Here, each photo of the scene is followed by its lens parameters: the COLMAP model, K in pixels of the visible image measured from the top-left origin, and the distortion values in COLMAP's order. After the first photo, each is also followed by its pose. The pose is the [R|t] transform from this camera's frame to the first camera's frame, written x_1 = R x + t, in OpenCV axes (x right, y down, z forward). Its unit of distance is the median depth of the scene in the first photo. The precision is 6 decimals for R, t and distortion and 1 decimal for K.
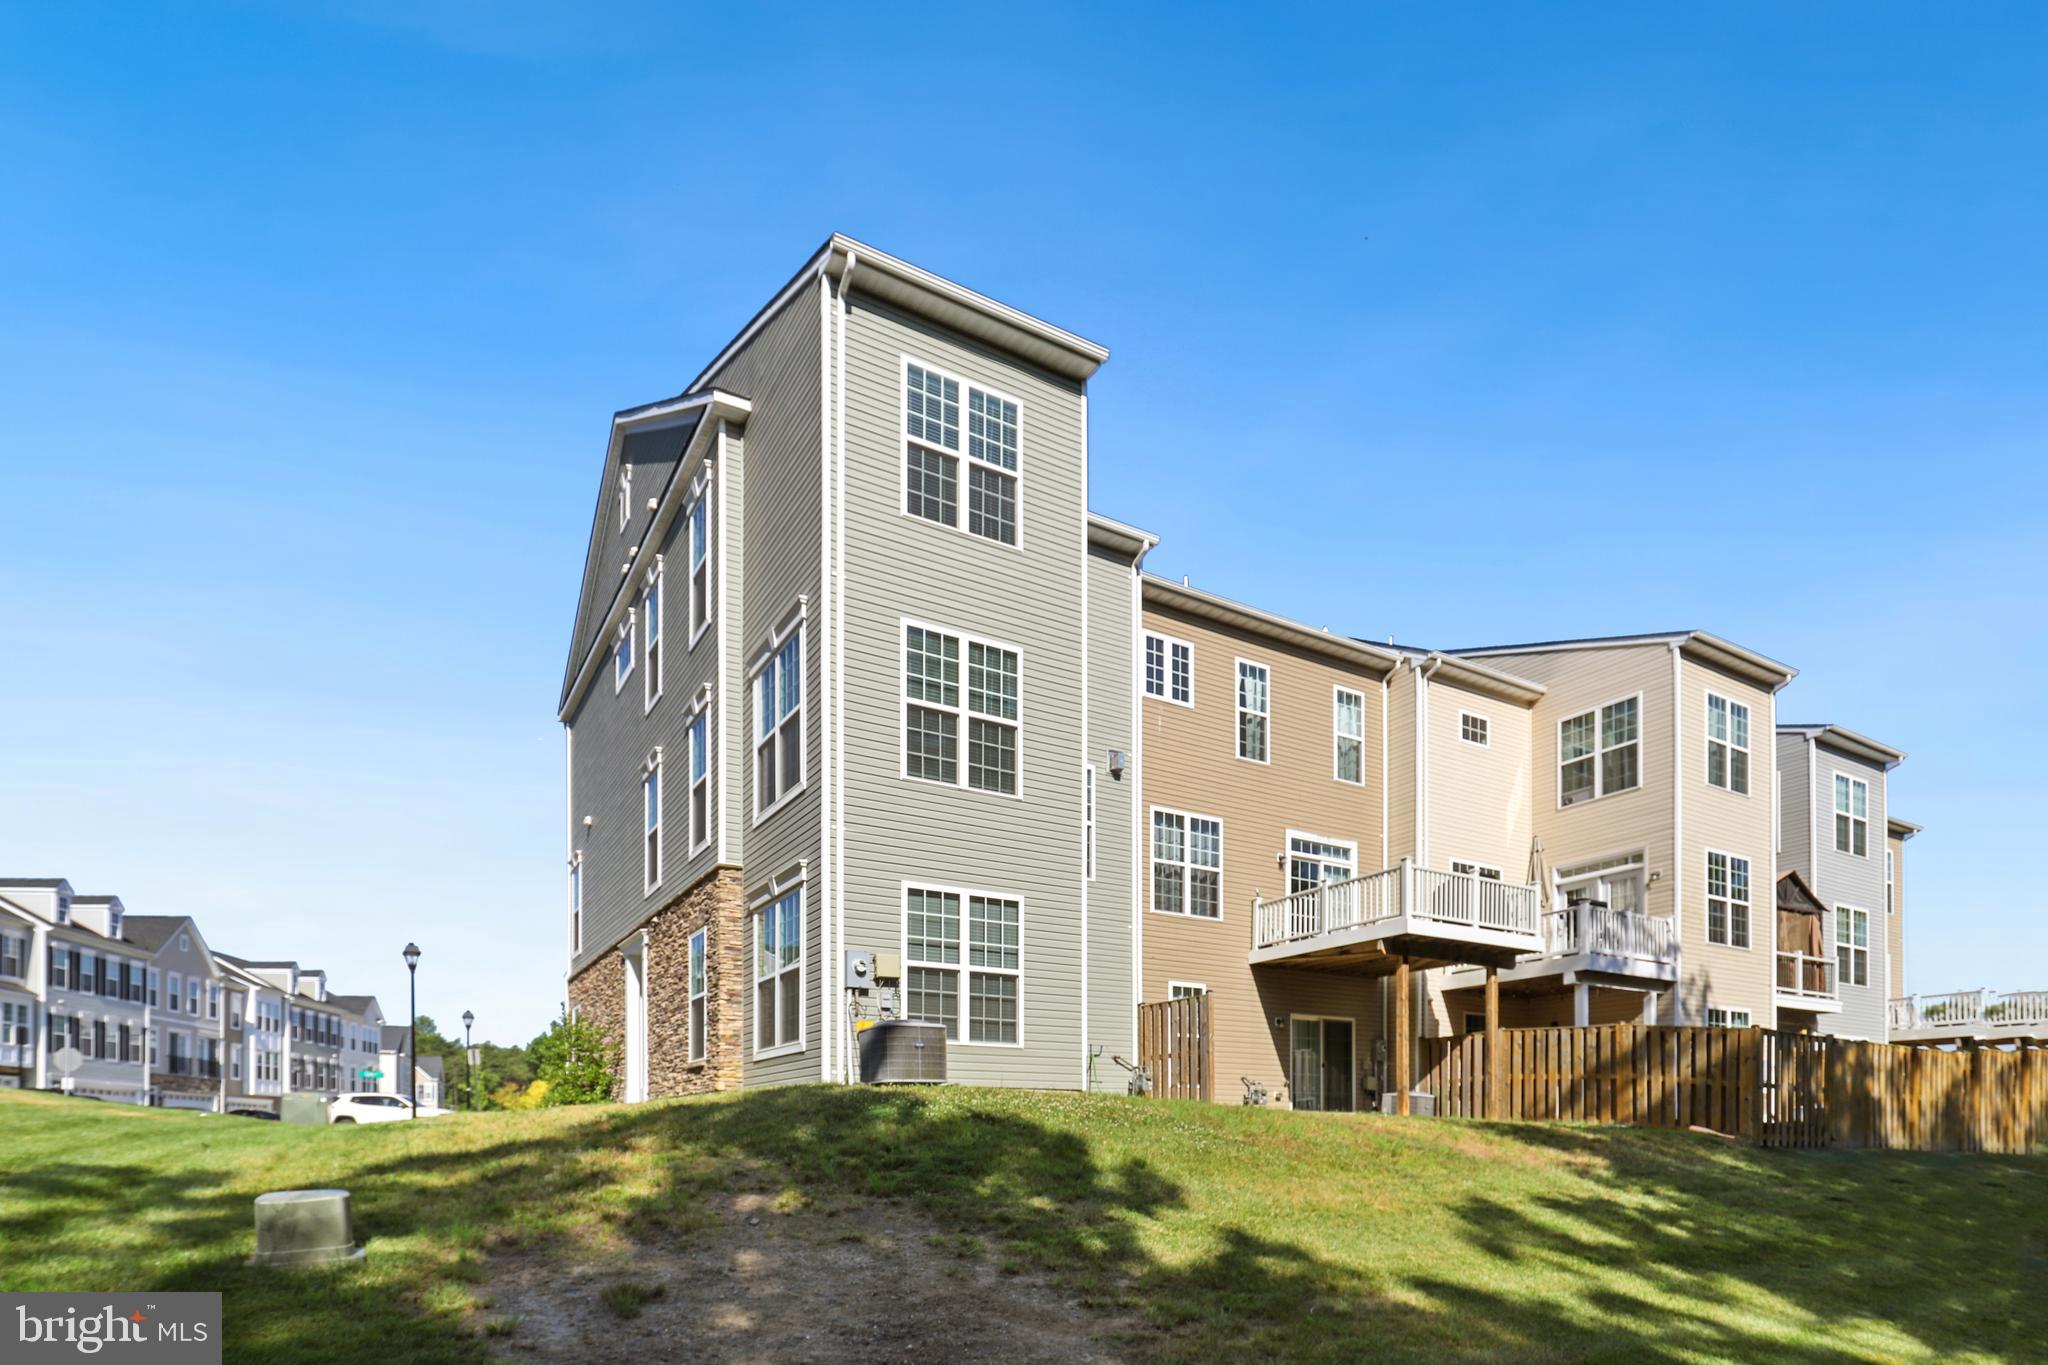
lens RADIAL K [[1117.2, 0, 1028.5], [0, 1117.2, 680.8], [0, 0, 1]] dist [-0.005066, 0.000381]
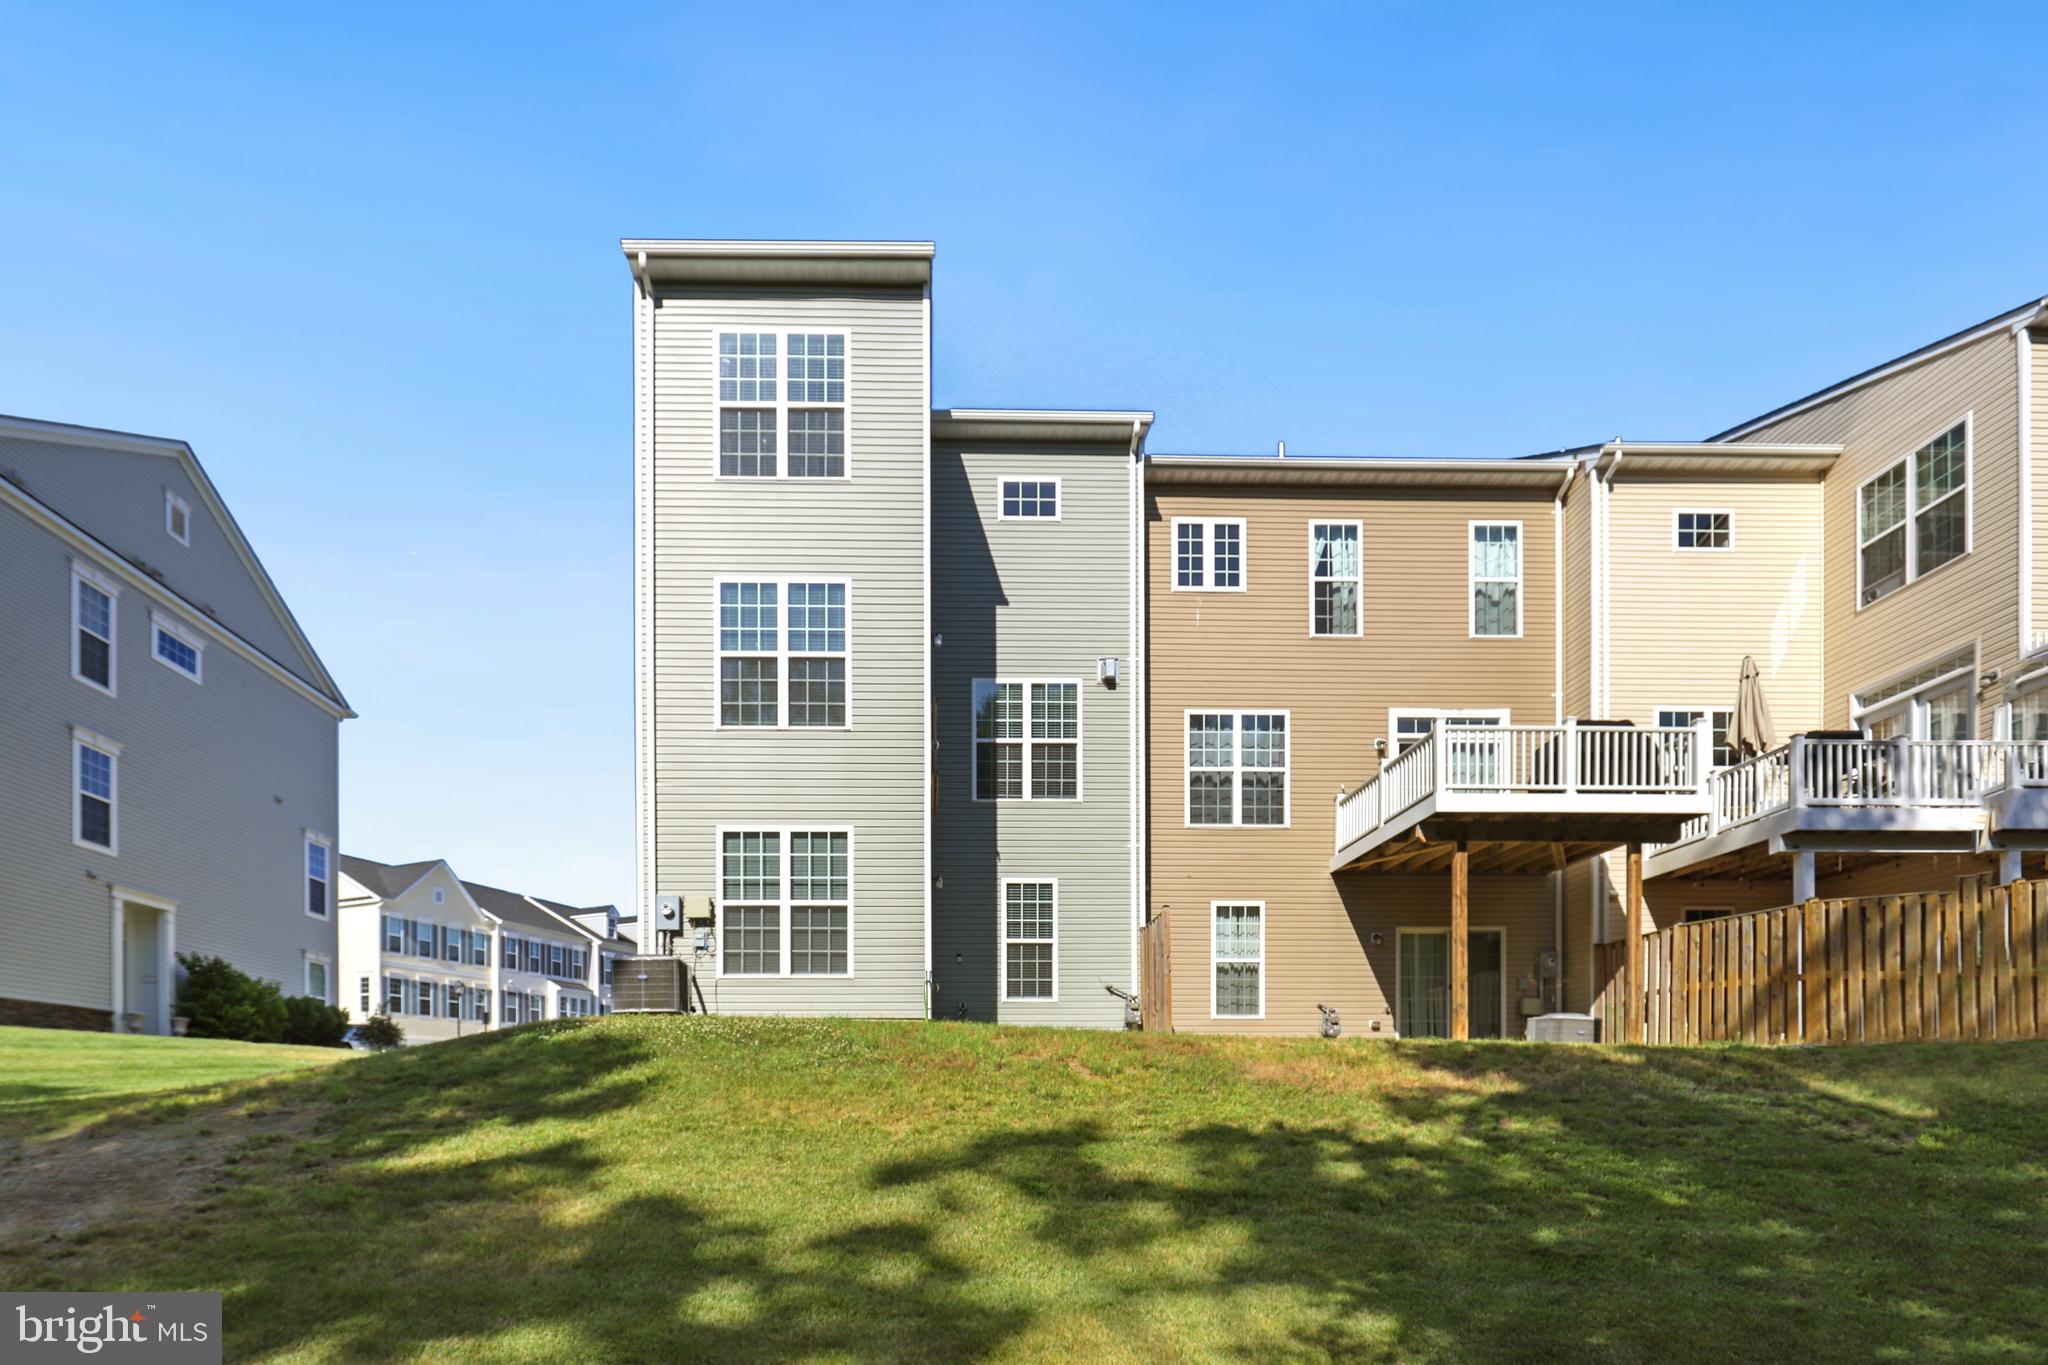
lens RADIAL K [[1117.2, 0, 1026.0], [0, 1117.2, 684.1], [0, 0, 1]] dist [-0.005066, 0.000381]
pose [[0.851170, -0.186829, -0.490514, 0.434850], [0.199804, 0.979481, -0.026356, 0.087973], [0.485373, -0.075573, 0.871035, 0.159673]]
